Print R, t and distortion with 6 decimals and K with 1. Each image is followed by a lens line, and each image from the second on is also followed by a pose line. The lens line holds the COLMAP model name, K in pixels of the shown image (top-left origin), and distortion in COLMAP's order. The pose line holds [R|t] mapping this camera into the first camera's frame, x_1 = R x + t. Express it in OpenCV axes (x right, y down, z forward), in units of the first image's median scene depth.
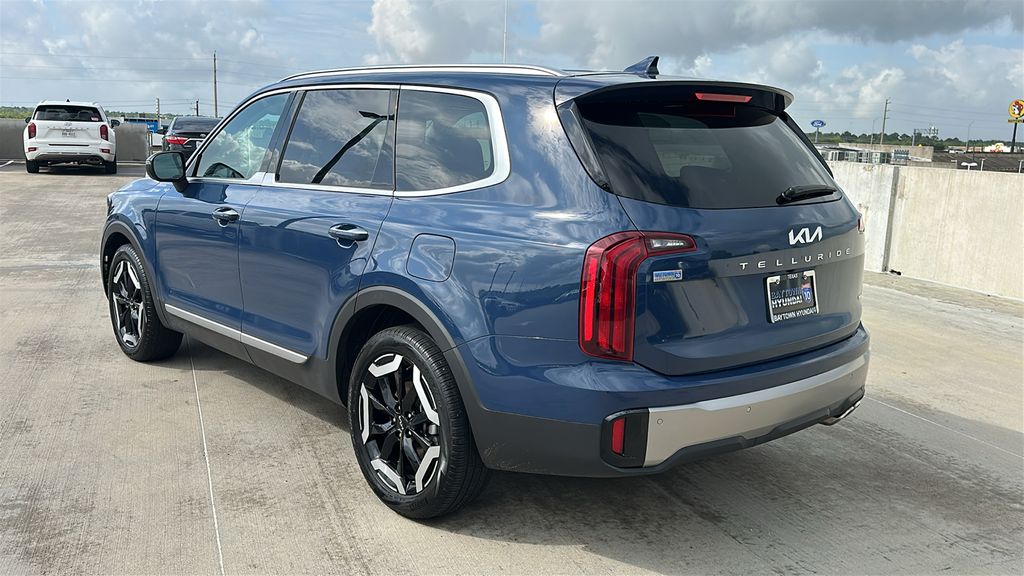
lens RADIAL K [[904.5, 0, 503.1], [0, 904.5, 293.2], [0, 0, 1]] dist [0.041695, -0.053368]
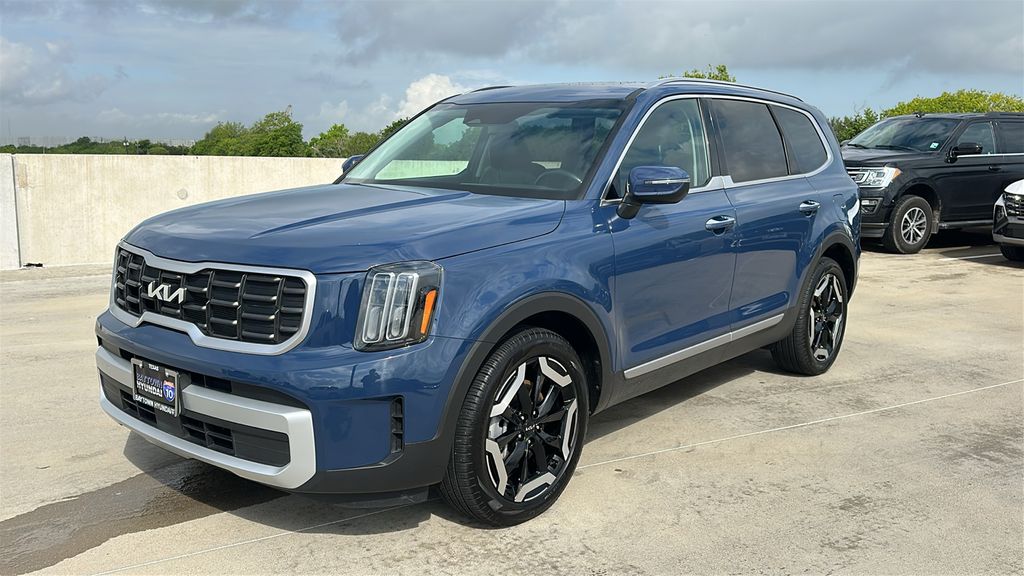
lens RADIAL K [[904.5, 0, 510.2], [0, 904.5, 289.9], [0, 0, 1]] dist [0.041695, -0.053368]
pose [[-0.173840, -0.183428, 0.967540, -1.171968], [0.154336, 0.965284, 0.210730, -0.245250], [-0.972605, 0.185960, -0.139495, 1.314402]]
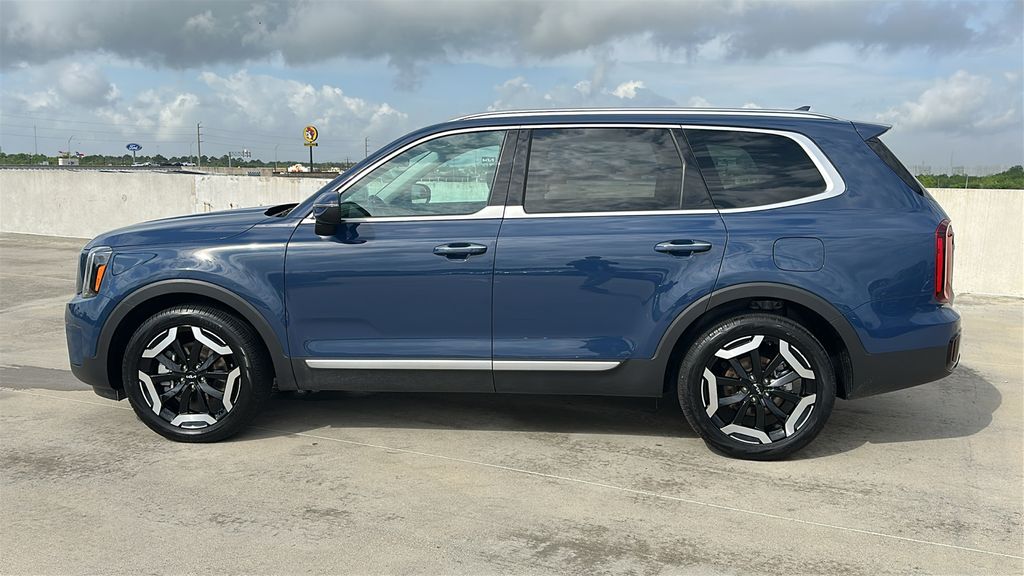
lens RADIAL K [[904.5, 0, 516.3], [0, 904.5, 286.6], [0, 0, 1]] dist [0.041695, -0.053368]
pose [[0.720760, -0.115029, 0.683574, -0.916471], [0.136612, 0.990367, 0.022611, -0.056730], [-0.679590, 0.077087, 0.729531, 0.217061]]
